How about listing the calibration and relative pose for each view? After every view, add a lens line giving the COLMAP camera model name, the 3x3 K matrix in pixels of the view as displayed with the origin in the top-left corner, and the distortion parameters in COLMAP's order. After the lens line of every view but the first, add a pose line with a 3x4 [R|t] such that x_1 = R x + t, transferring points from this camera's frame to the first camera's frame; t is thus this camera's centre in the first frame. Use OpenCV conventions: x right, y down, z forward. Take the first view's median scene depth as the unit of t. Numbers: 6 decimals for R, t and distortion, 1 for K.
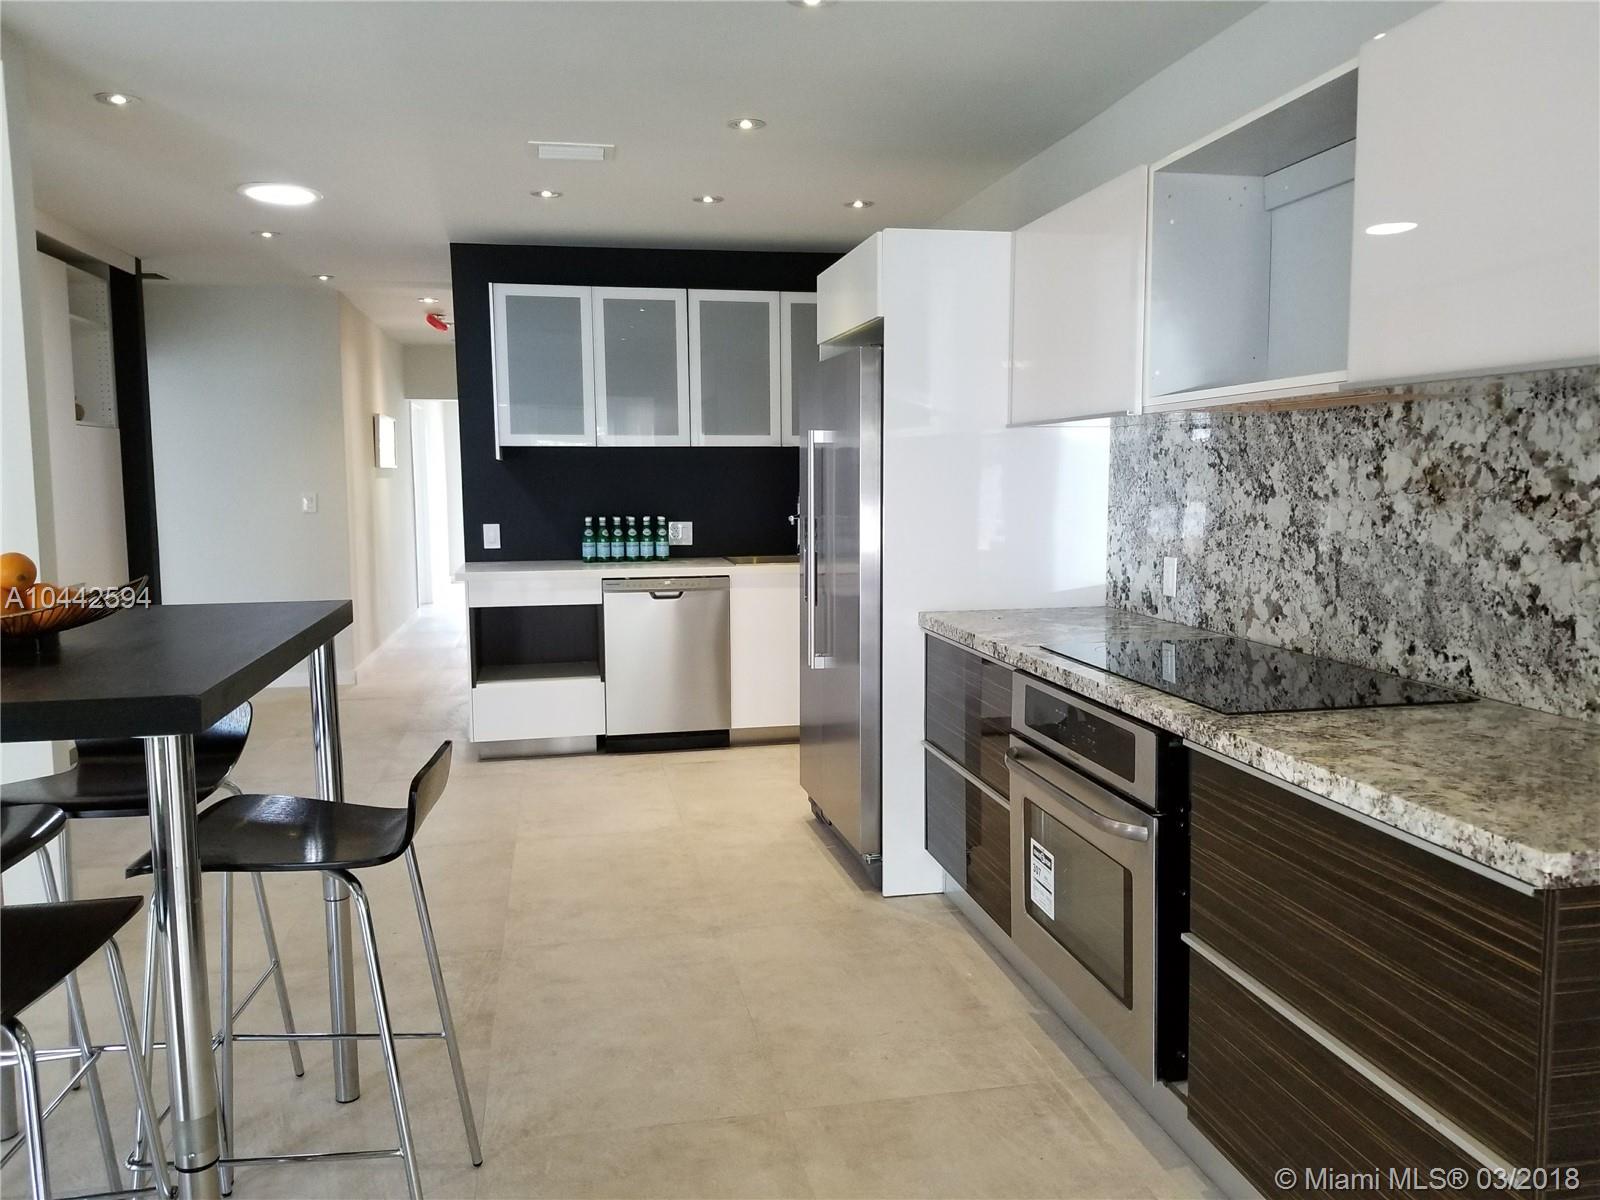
lens RADIAL K [[1239.3, 0, 800.0], [0, 1239.3, 600.0], [0, 0, 1]] dist [0.070263, -0.133053]
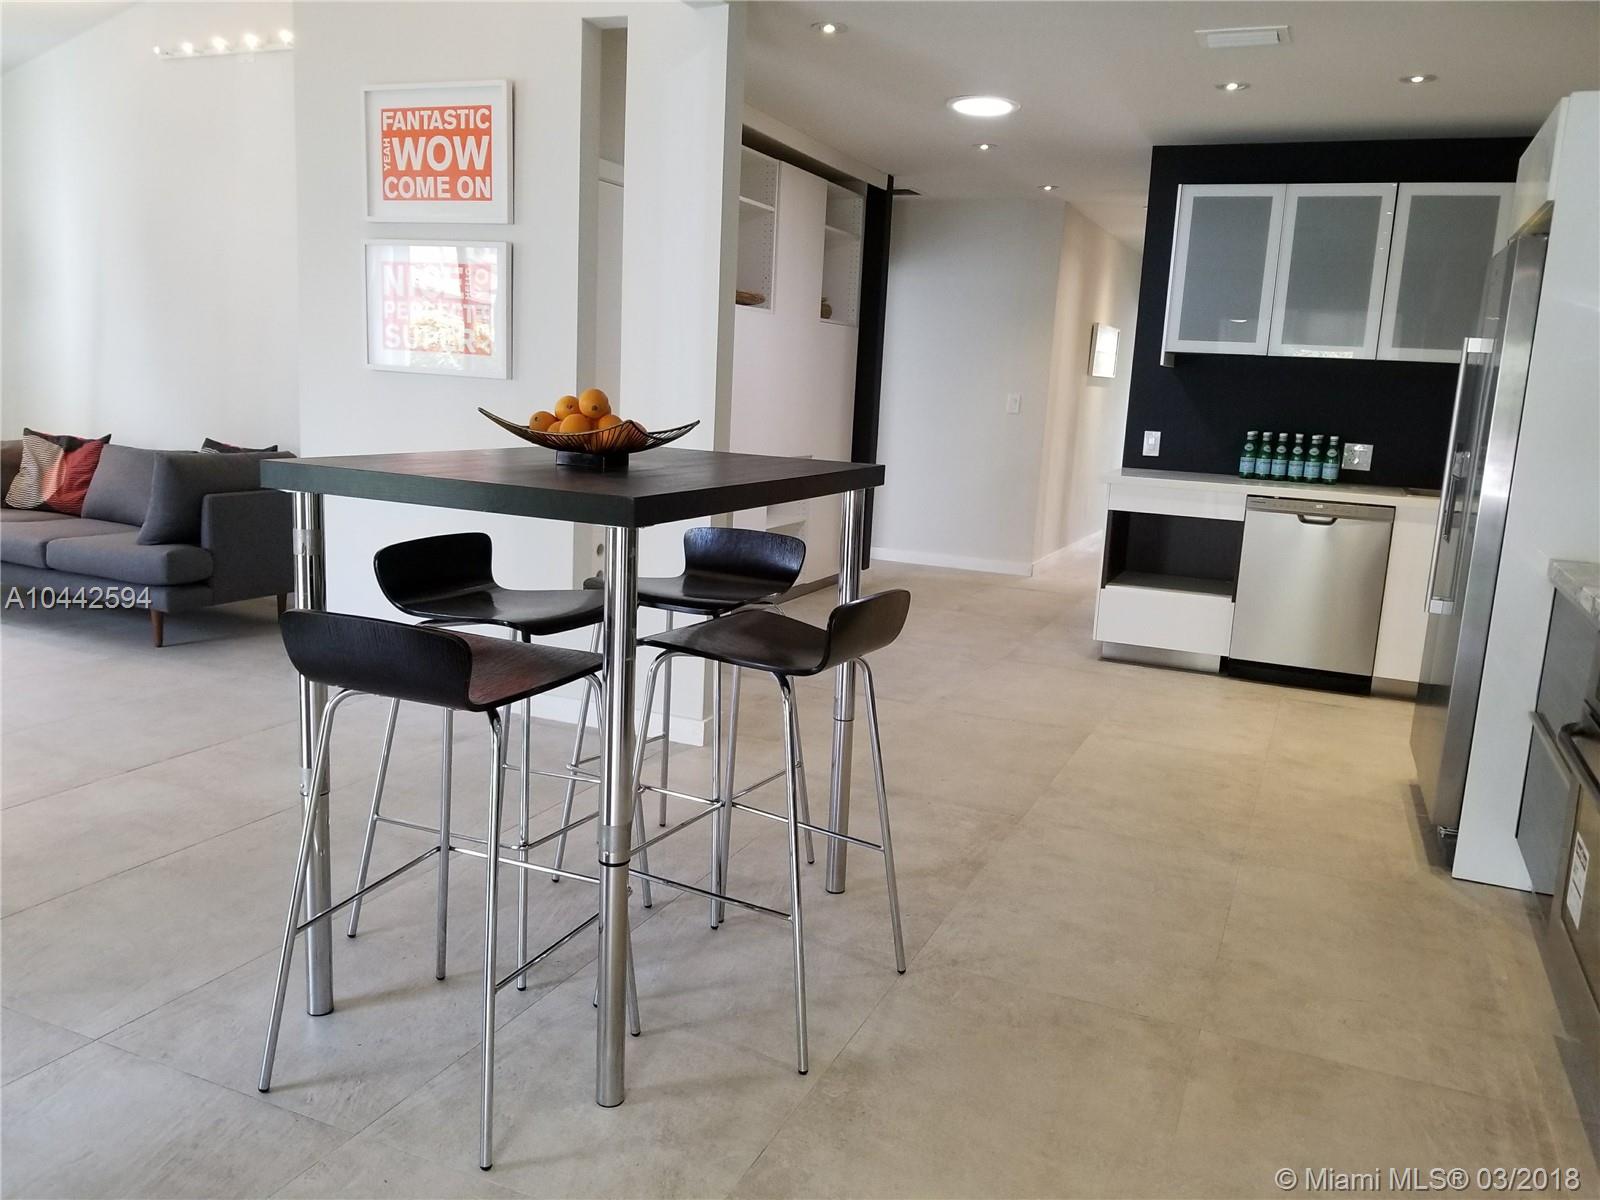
lens RADIAL K [[1239.3, 0, 800.0], [0, 1239.3, 600.0], [0, 0, 1]] dist [0.070263, -0.133053]
pose [[0.814799, 0.150873, -0.559768, 0.107965], [-0.116880, 0.988467, 0.096289, 0.010345], [0.567839, -0.013030, 0.823036, 0.012795]]
